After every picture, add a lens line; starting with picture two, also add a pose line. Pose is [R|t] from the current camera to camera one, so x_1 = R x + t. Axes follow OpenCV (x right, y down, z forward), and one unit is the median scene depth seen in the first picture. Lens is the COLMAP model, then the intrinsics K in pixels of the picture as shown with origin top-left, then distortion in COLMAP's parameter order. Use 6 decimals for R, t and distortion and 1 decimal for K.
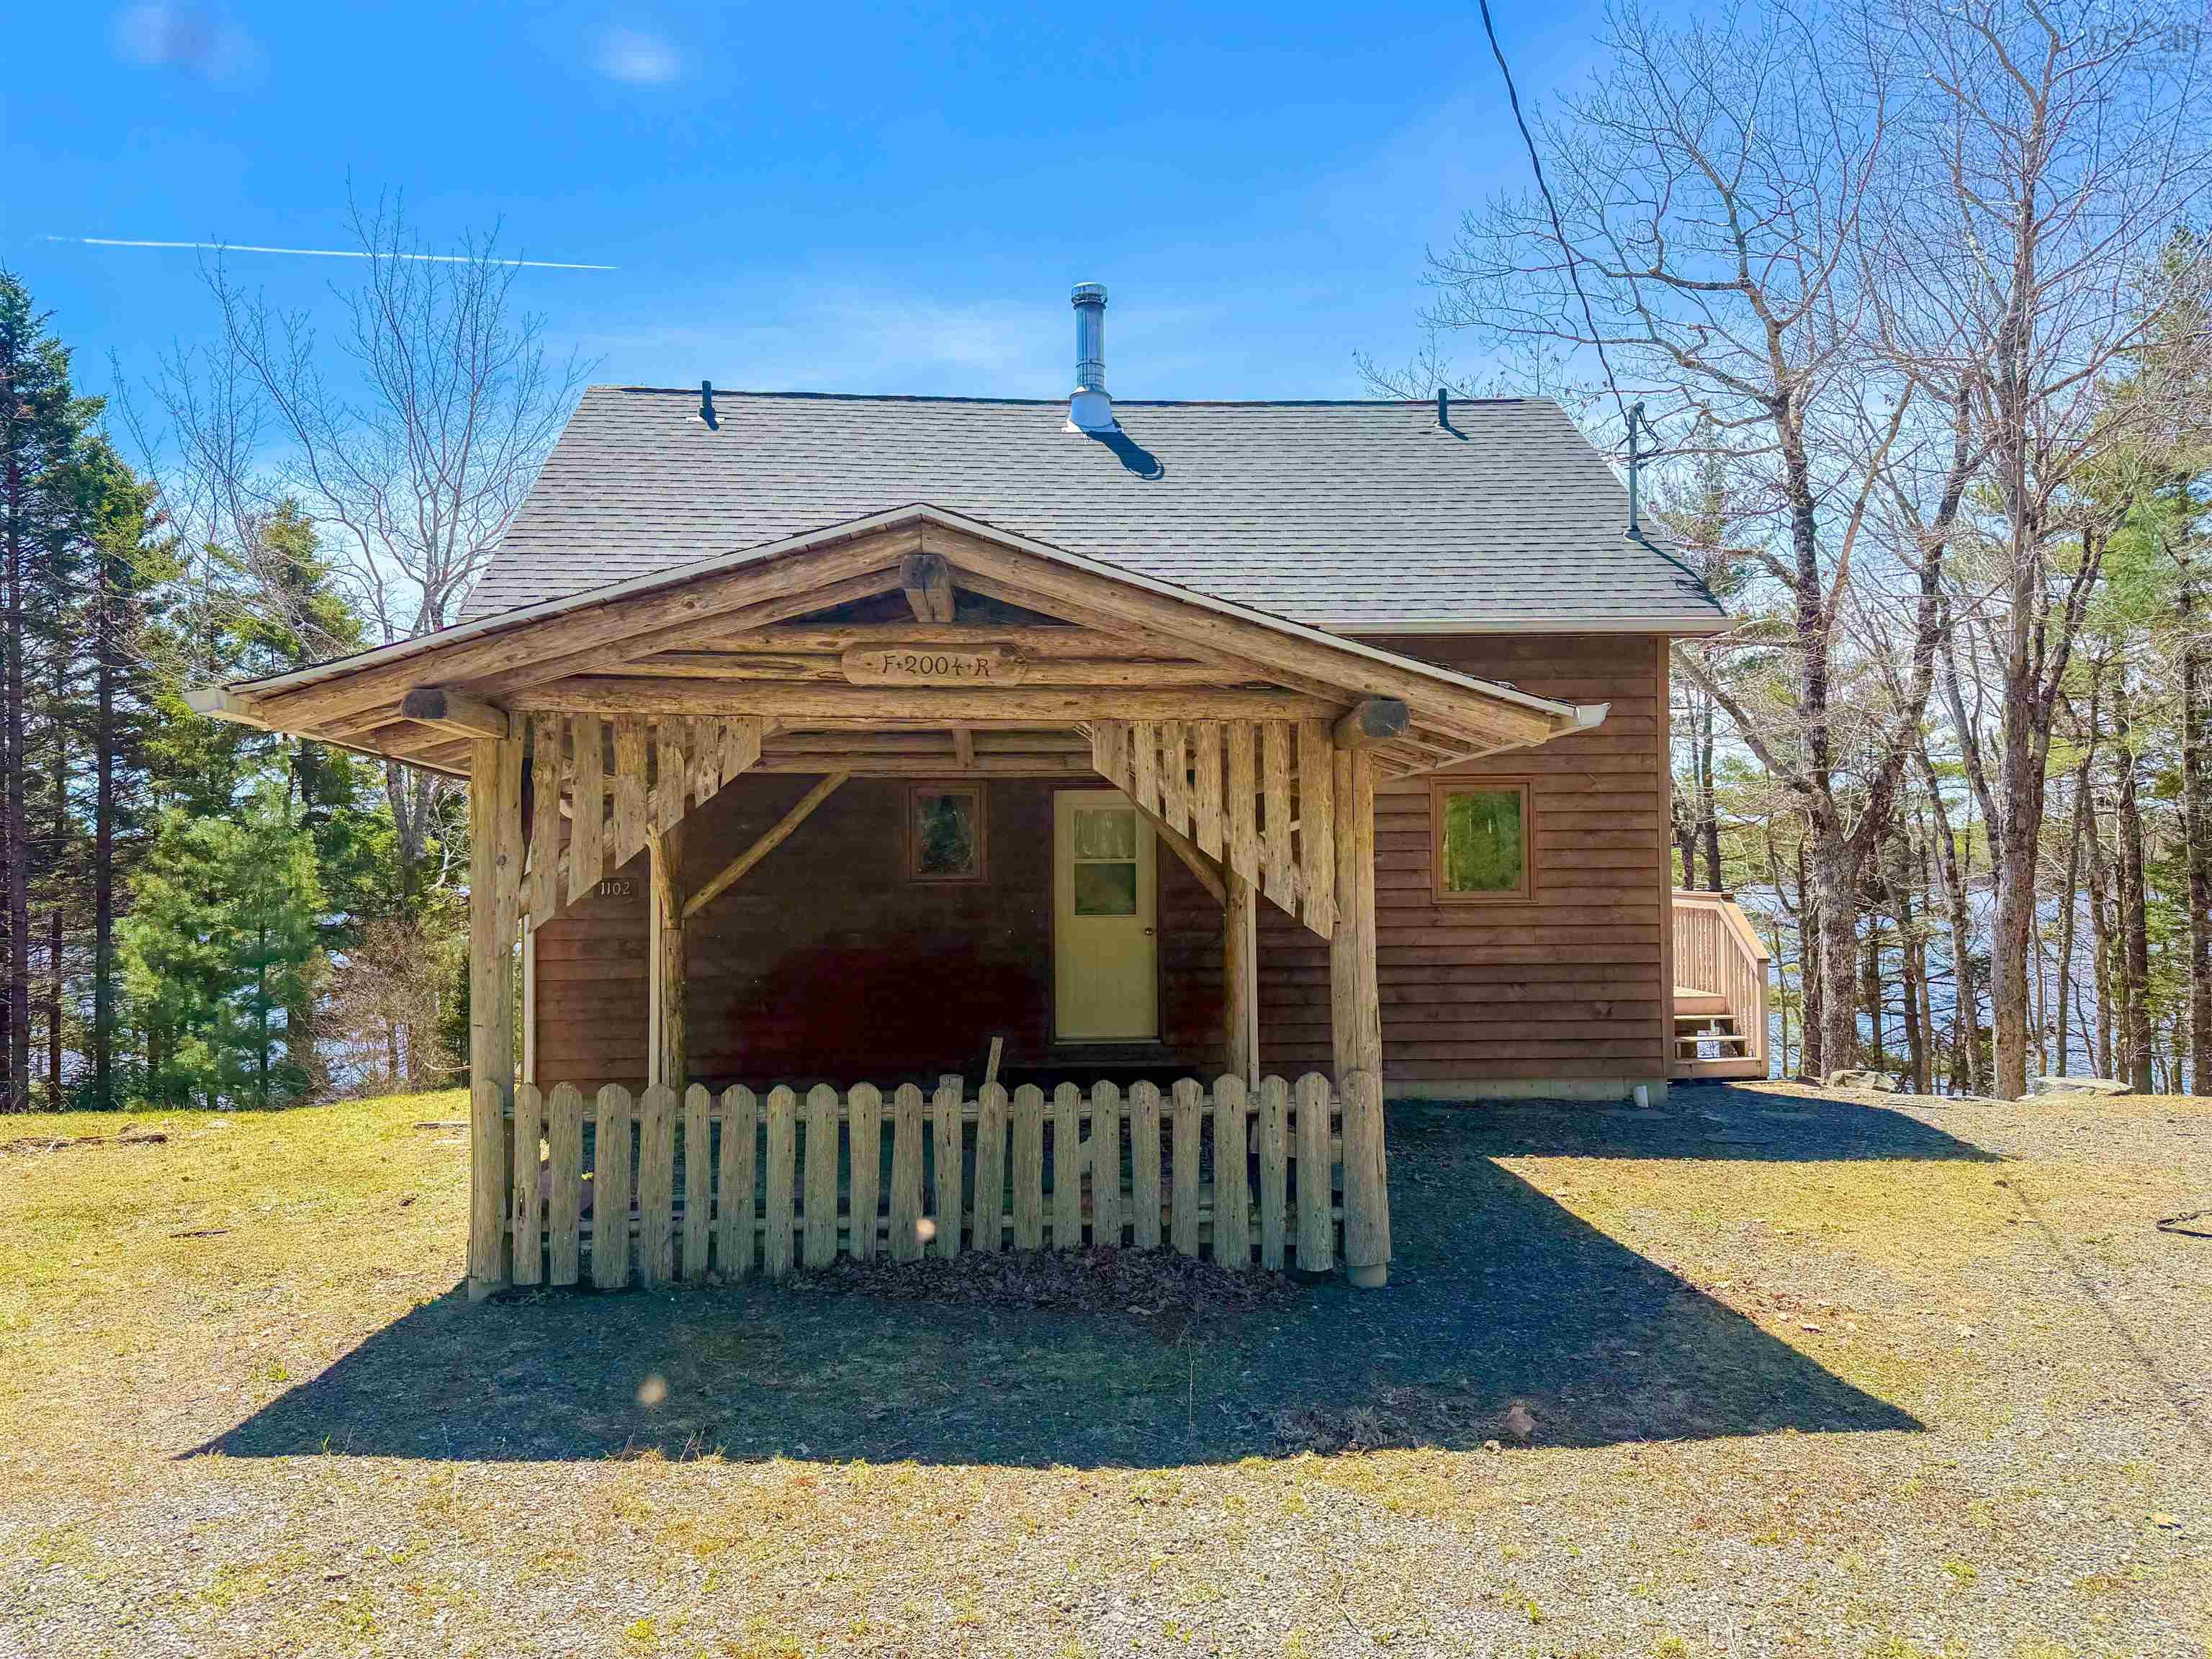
lens RADIAL K [[1546.3, 0, 1106.0], [0, 1546.3, 829.5], [0, 0, 1]] dist [0.057672, -0.075426]
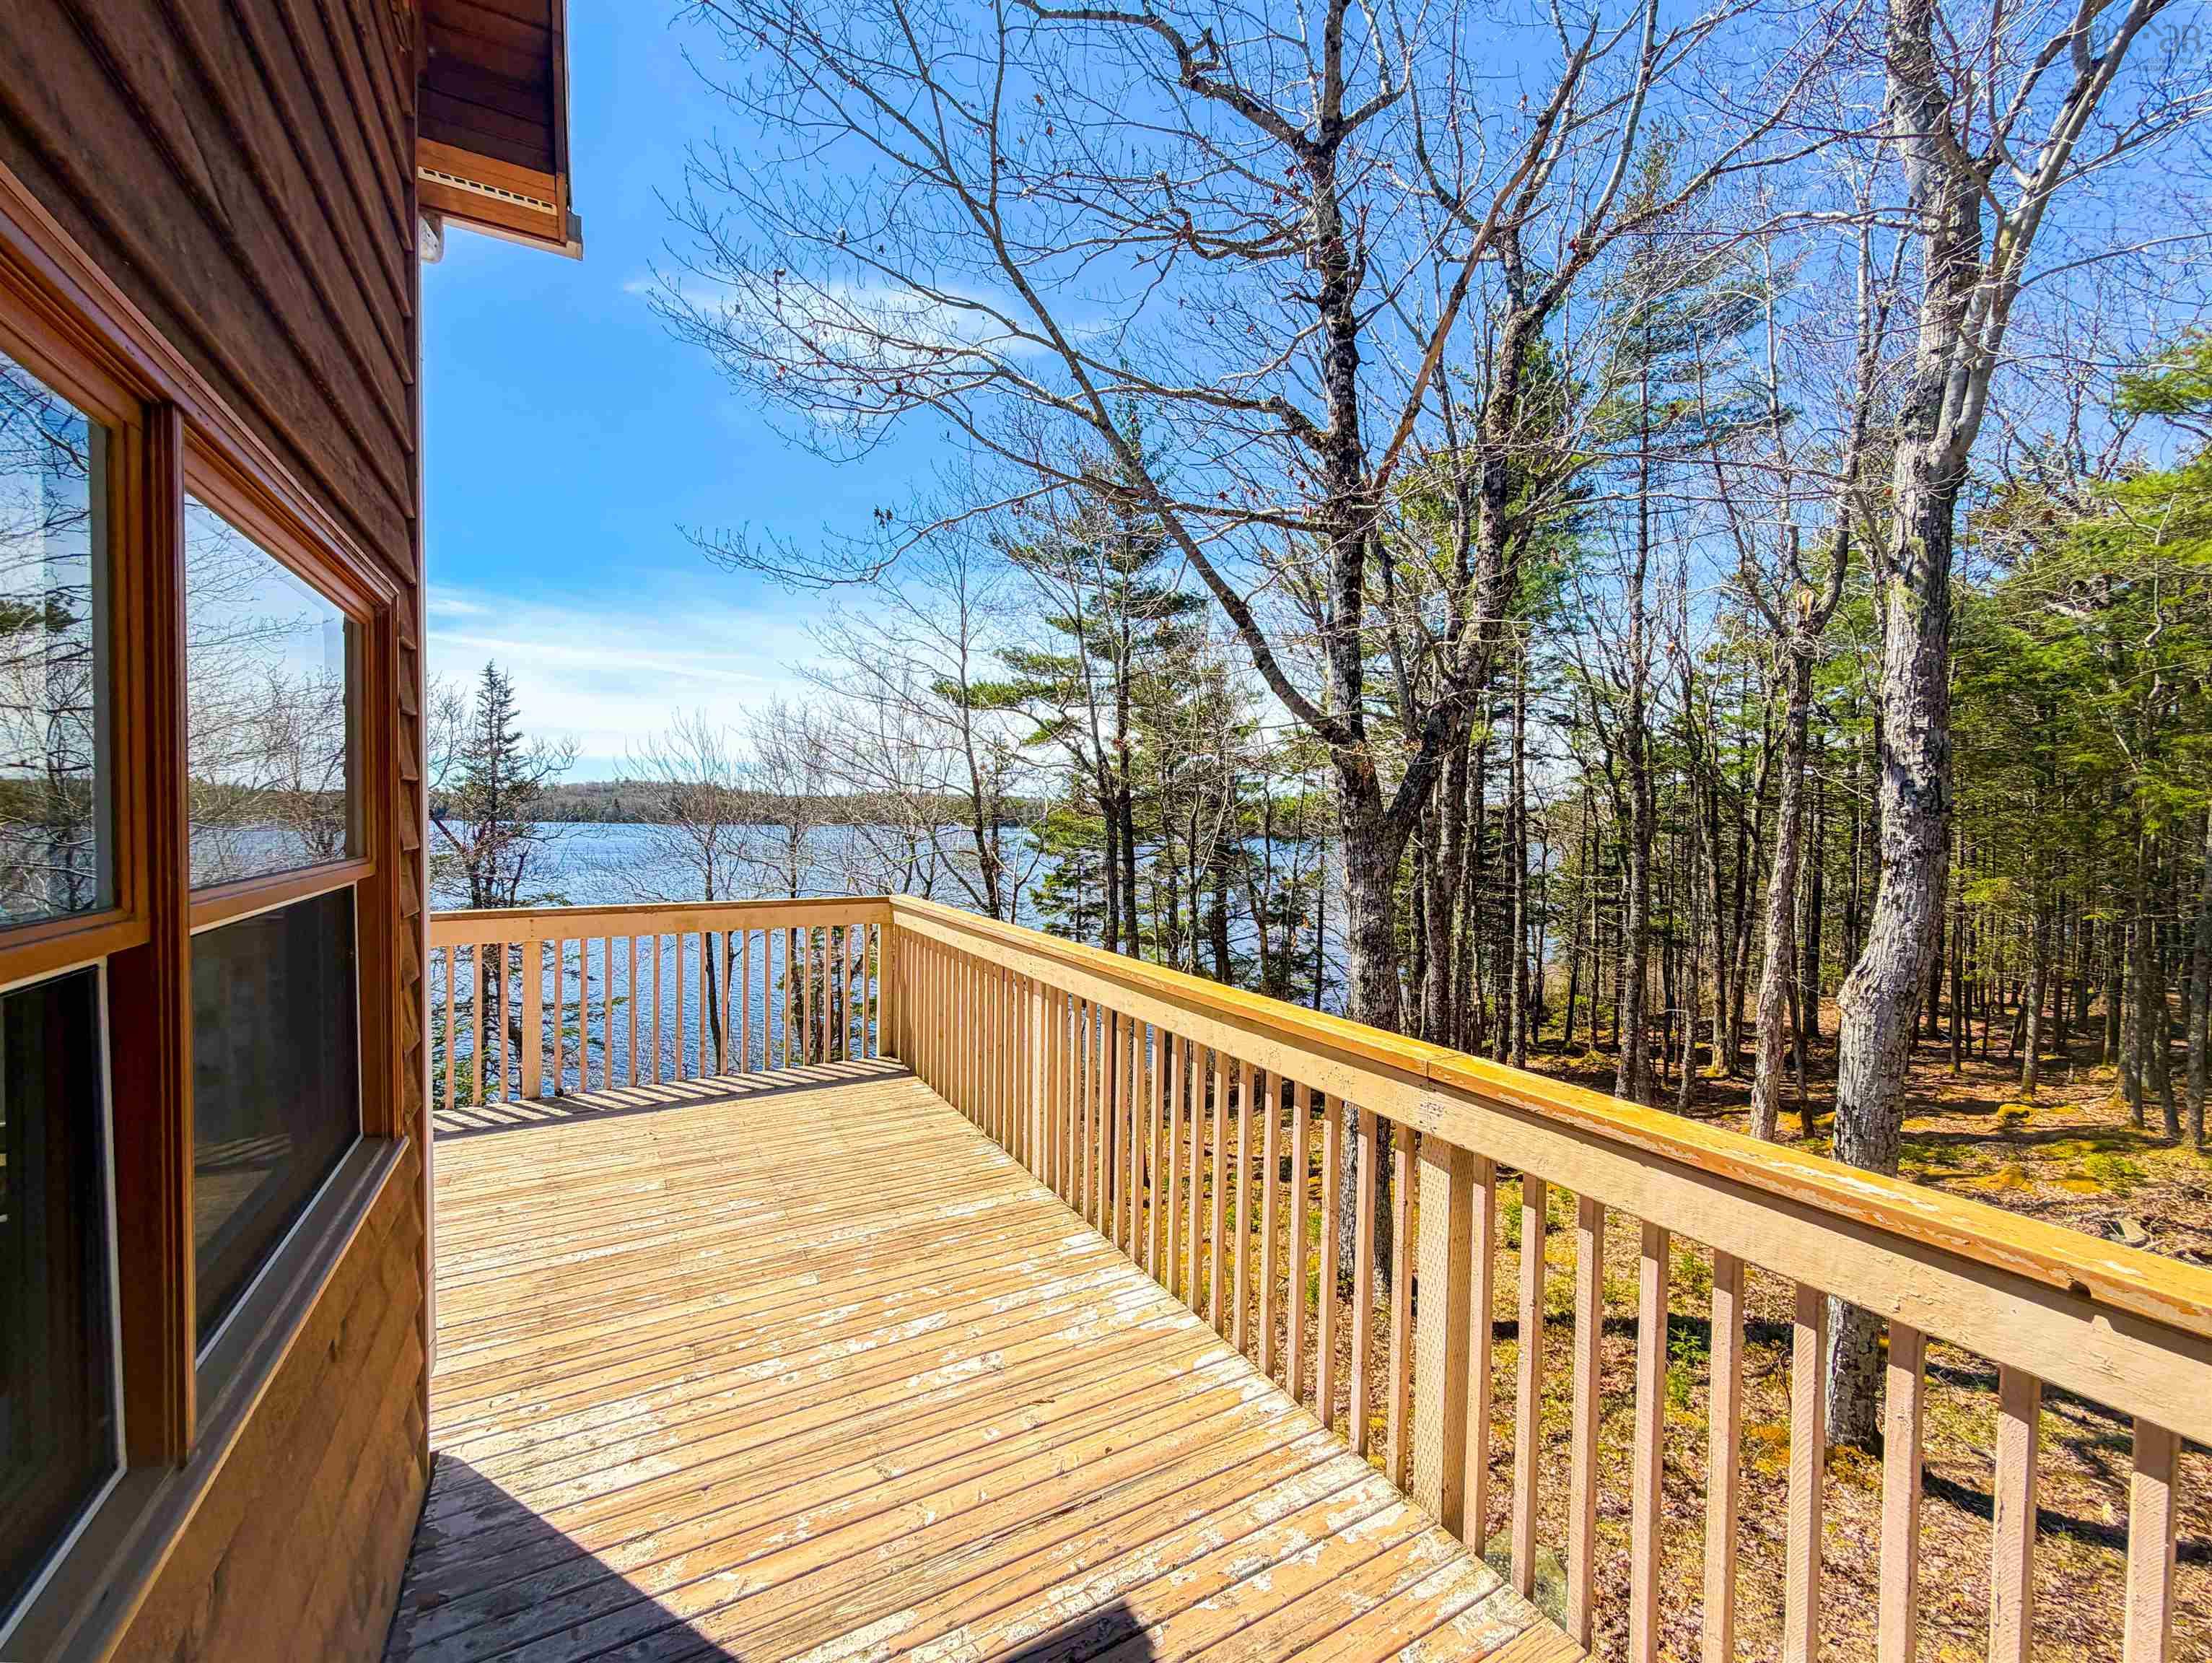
lens RADIAL K [[935.1, 0, 1100.0], [0, 935.1, 833.9], [0, 0, 1]] dist [-0.000342, 0.000202]
pose [[0.912419, 0.005463, 0.409222, 0.183277], [-0.020840, 0.999234, 0.033125, 0.003757], [-0.408727, -0.038752, 0.911833, 0.661650]]
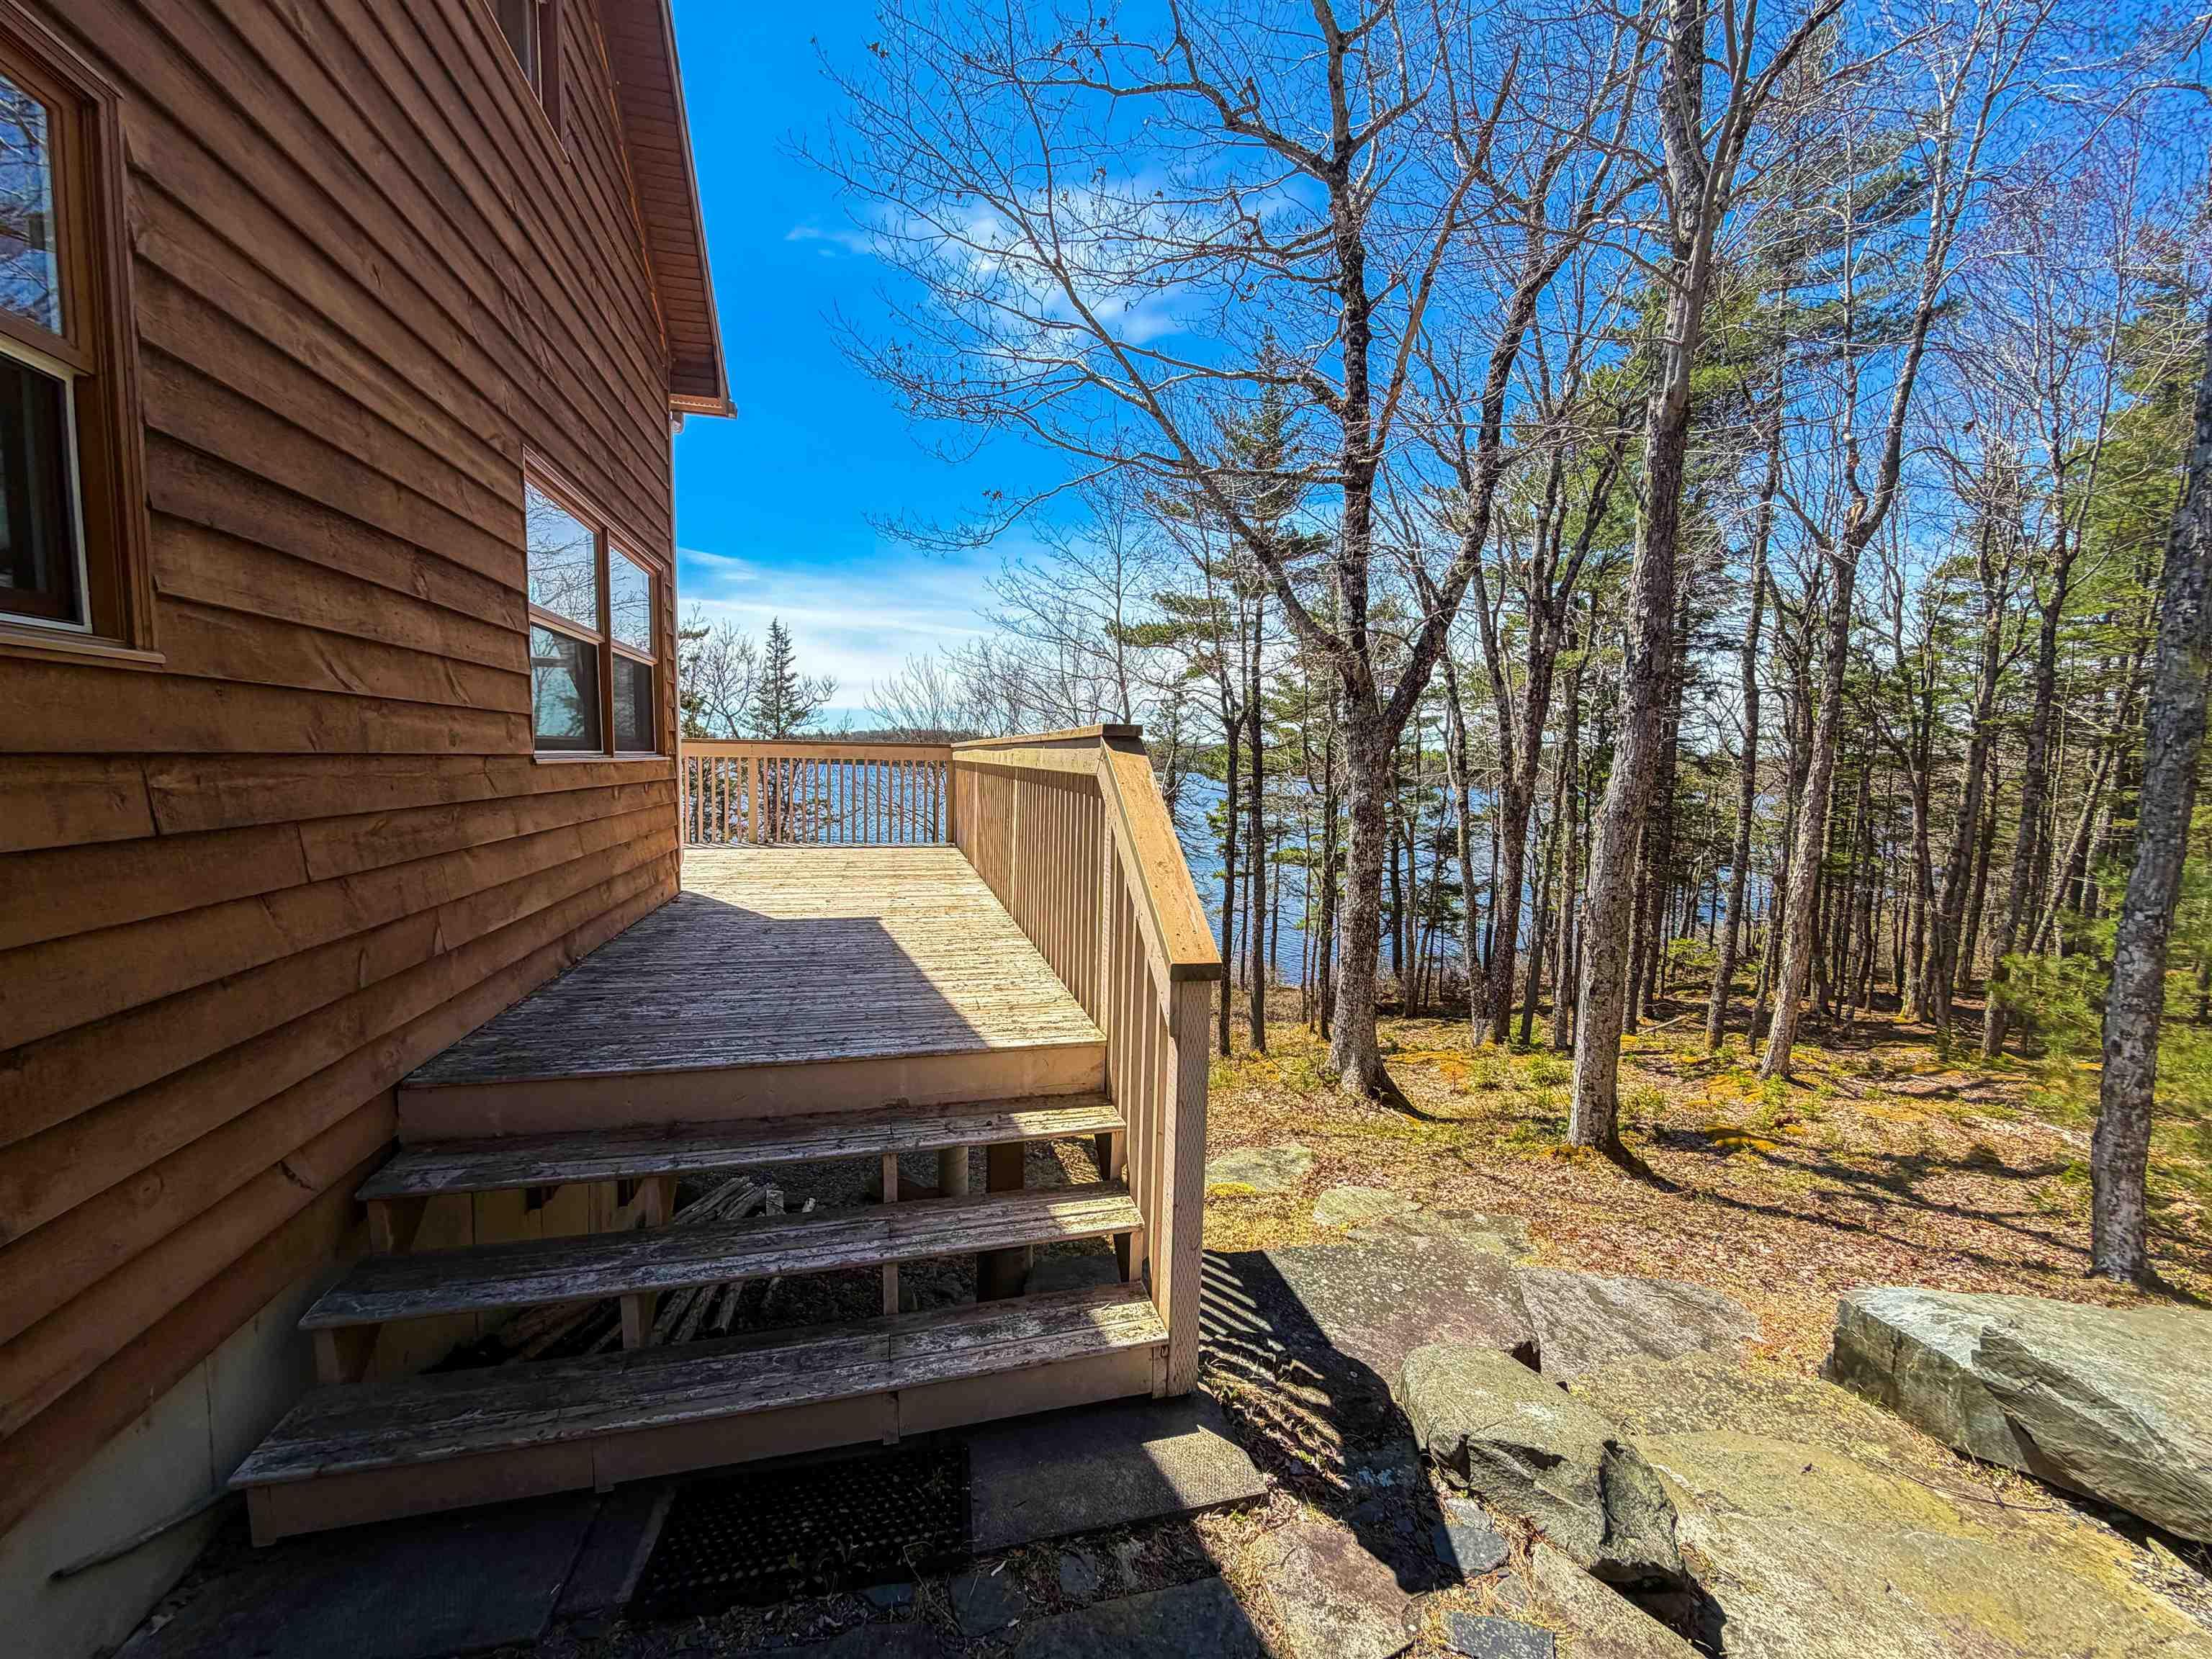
lens RADIAL K [[898.0, 0, 1075.4], [0, 898.0, 835.6], [0, 0, 1]] dist [0.001365, 0.000038]
pose [[0.988929, 0.012876, 0.147829, 0.230013], [-0.028181, 0.994394, 0.101909, 0.028002], [-0.145688, -0.104947, 0.983748, 0.519116]]
